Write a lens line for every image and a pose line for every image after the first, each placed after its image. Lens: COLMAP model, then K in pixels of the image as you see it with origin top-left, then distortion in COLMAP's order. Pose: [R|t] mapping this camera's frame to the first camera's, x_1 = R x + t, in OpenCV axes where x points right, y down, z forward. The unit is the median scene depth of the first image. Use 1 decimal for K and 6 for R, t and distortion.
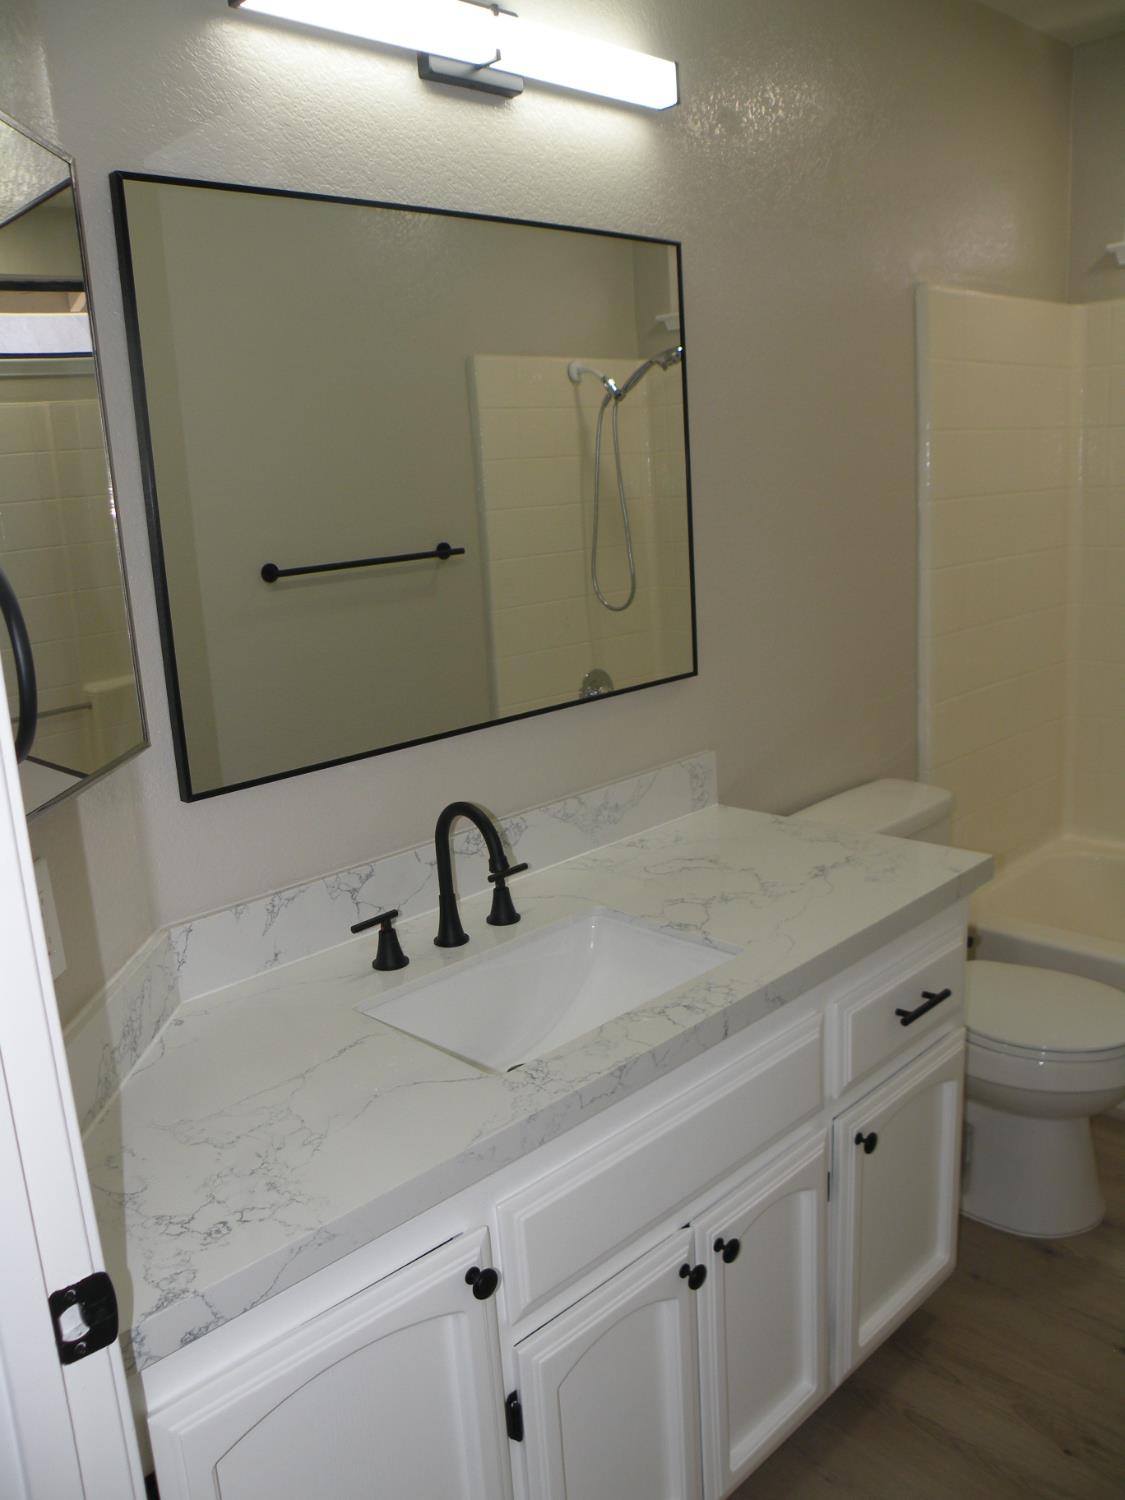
lens RADIAL K [[1212.6, 0, 547.0], [0, 1212.6, 758.3], [0, 0, 1]] dist [-0.146341, 0.129853]
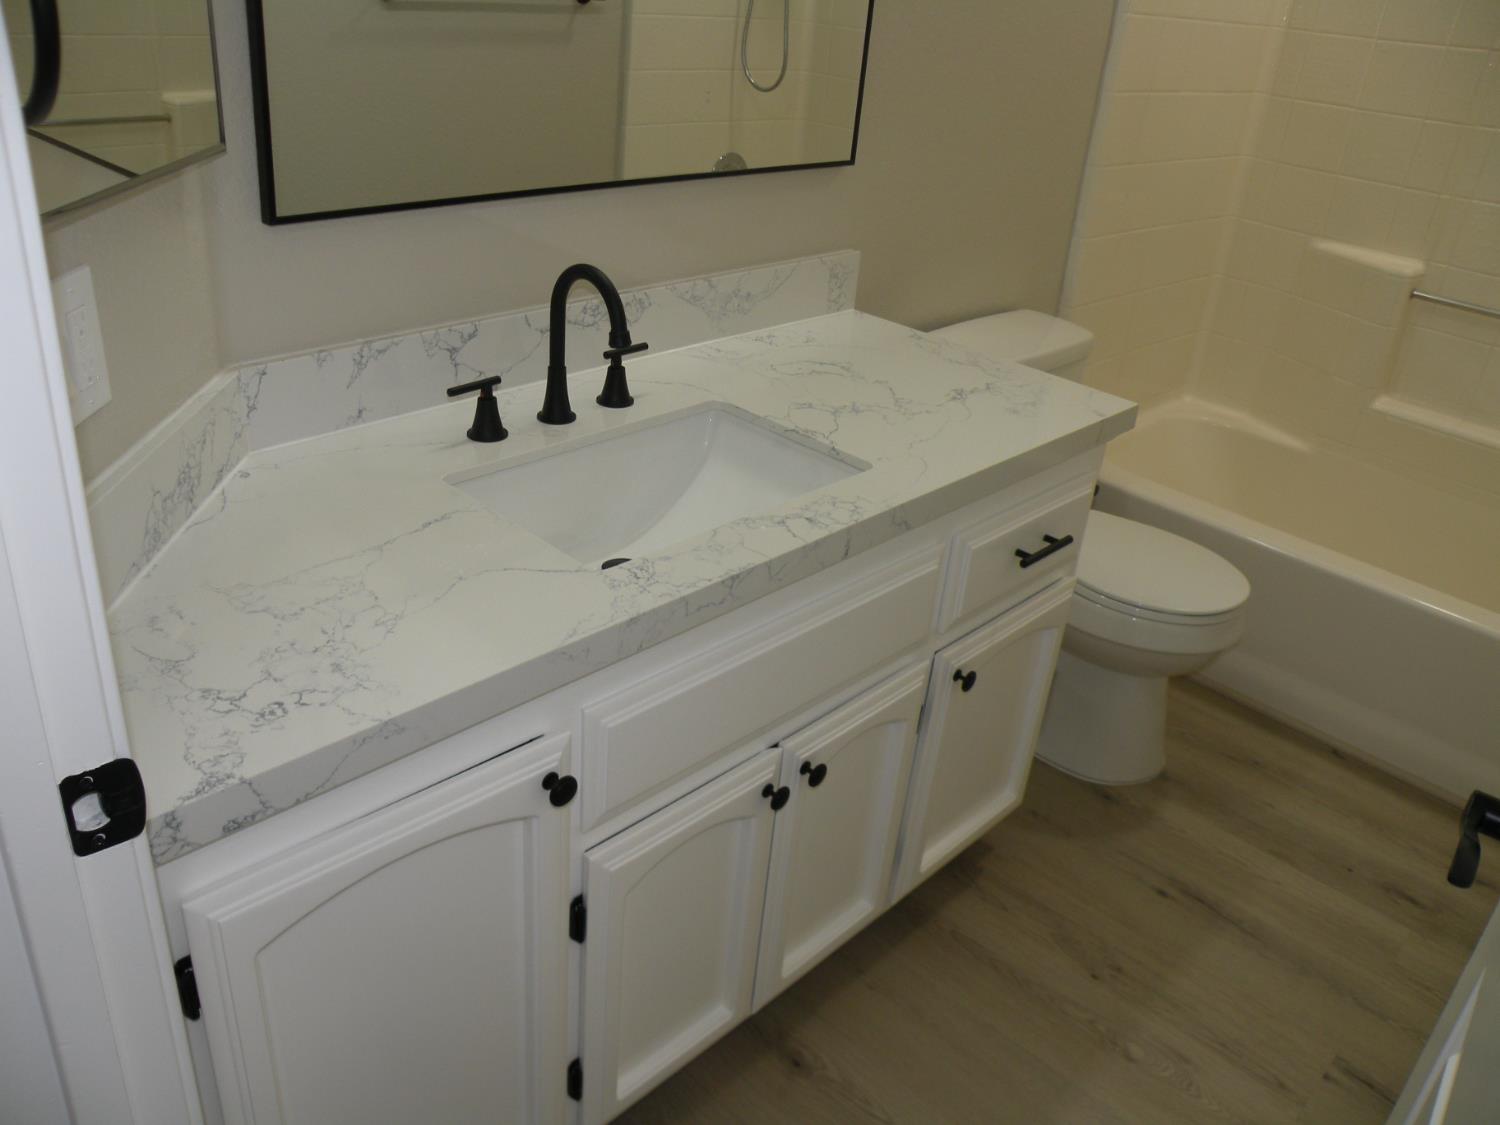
lens RADIAL K [[1212.6, 0, 750.2], [0, 1212.6, 552.7], [0, 0, 1]] dist [-0.146341, 0.129853]
pose [[0.987969, 0.112418, 0.106205, -0.019685], [-0.134586, 0.963274, 0.232357, 0.018235], [-0.076183, -0.243855, 0.966815, 0.085737]]
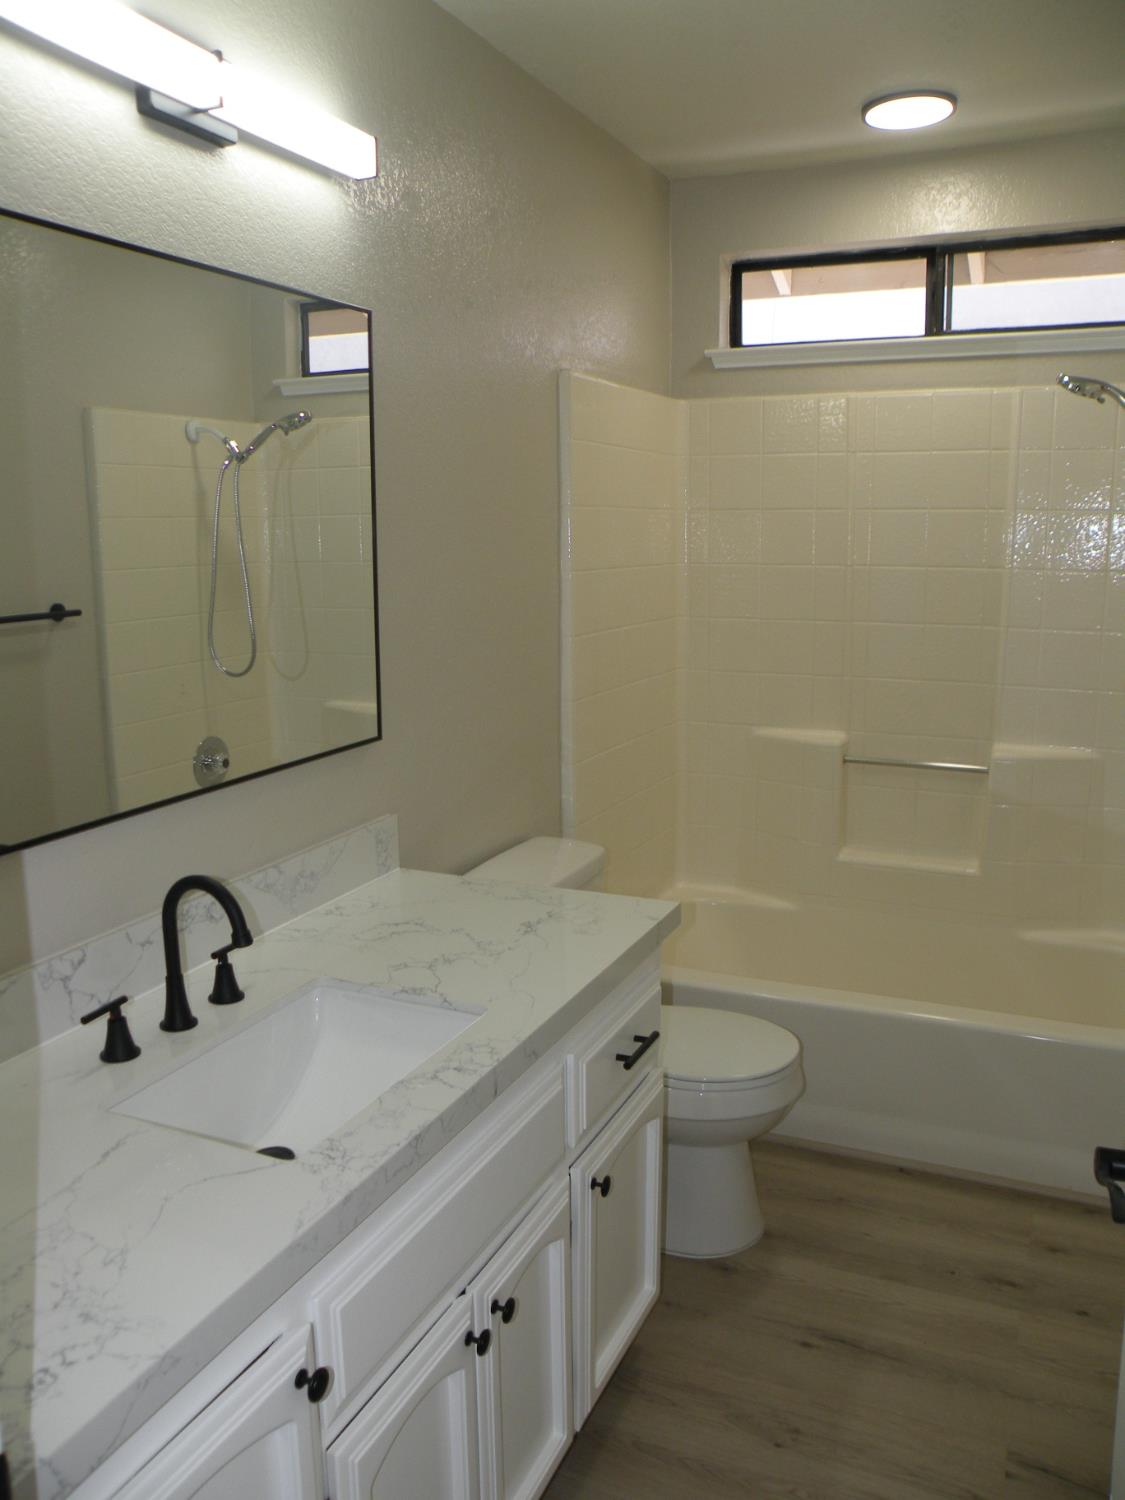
lens RADIAL K [[1212.6, 0, 546.2], [0, 1212.6, 756.9], [0, 0, 1]] dist [-0.146341, 0.129853]
pose [[0.931398, -0.015934, 0.363654, -0.144327], [0.036837, 0.998038, -0.050619, 0.001492], [-0.362135, 0.060543, 0.930158, 0.029322]]
